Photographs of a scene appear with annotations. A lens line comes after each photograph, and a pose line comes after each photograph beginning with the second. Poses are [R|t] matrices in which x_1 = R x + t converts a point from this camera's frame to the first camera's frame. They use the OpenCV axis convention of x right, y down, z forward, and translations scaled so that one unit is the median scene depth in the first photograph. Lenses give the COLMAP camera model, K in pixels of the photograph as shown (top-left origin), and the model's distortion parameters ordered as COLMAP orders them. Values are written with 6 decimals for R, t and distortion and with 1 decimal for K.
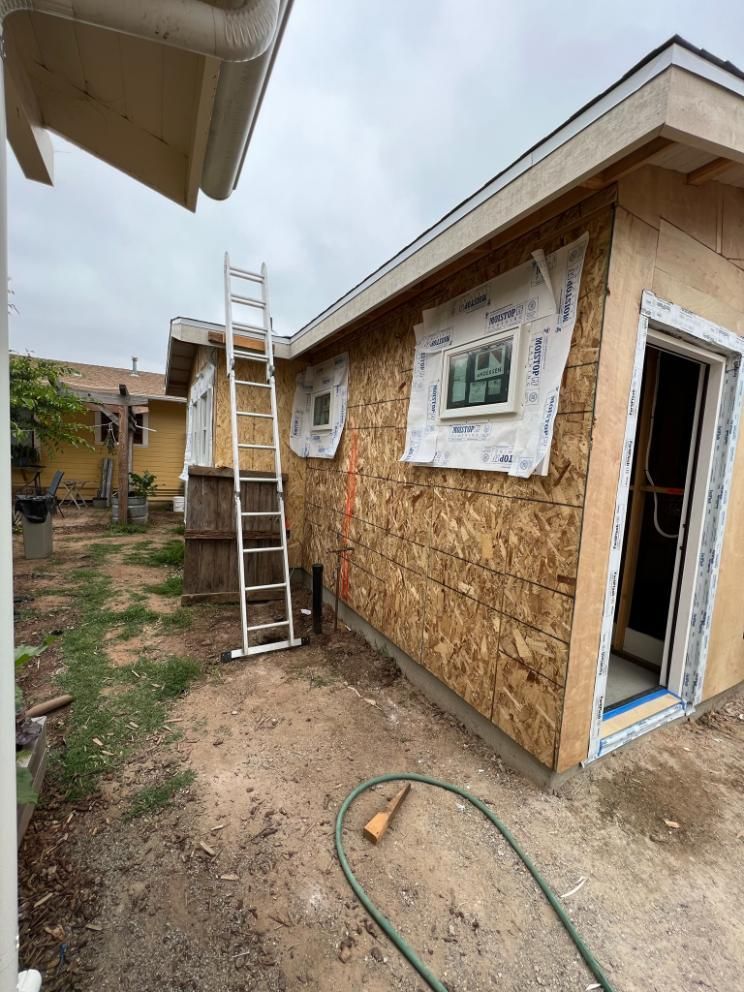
lens RADIAL K [[395.6, 0, 367.9], [0, 395.6, 491.9], [0, 0, 1]] dist [-0.001566, 0.000133]
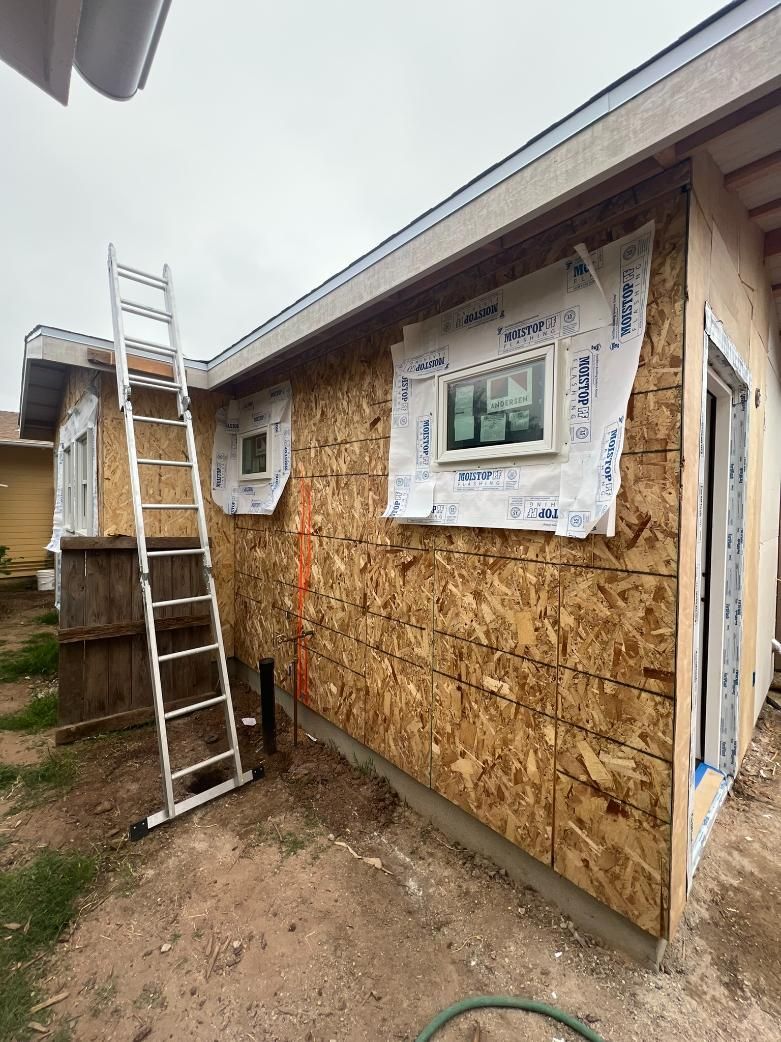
lens RADIAL K [[415.6, 0, 386.2], [0, 415.6, 516.7], [0, 0, 1]] dist [-0.001566, 0.000133]
pose [[0.968759, -0.054861, 0.241859, -0.114376], [0.066913, 0.996879, -0.041896, -0.051190], [-0.238806, 0.056770, 0.969407, 0.235645]]
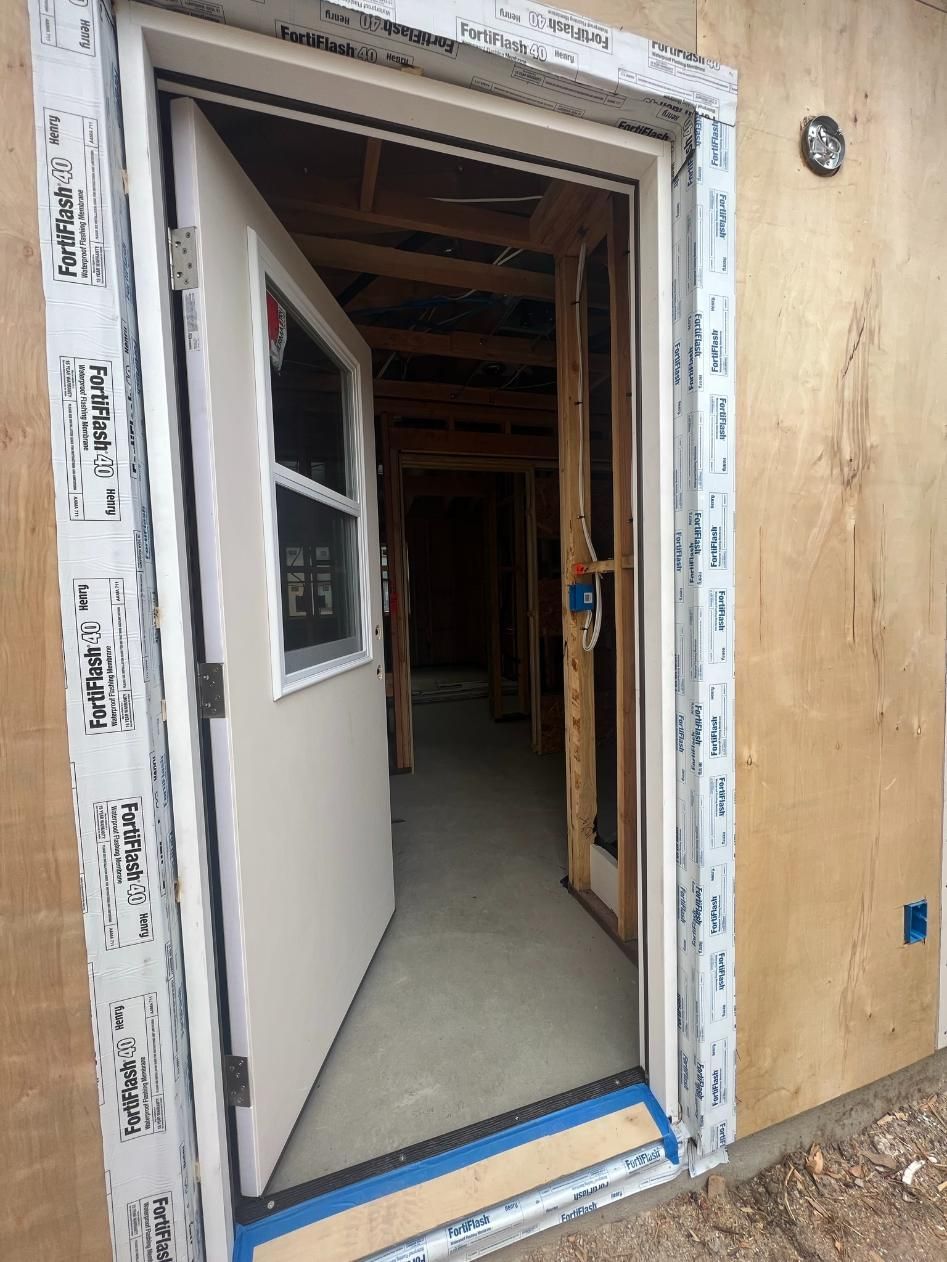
lens RADIAL K [[509.7, 0, 468.3], [0, 509.7, 630.7], [0, 0, 1]] dist [-0.003981, -0.000384]
pose [[0.975991, -0.082681, -0.201508, 0.697544], [0.077819, 0.996456, -0.031948, 0.073514], [0.203435, 0.015500, 0.978966, 0.476944]]
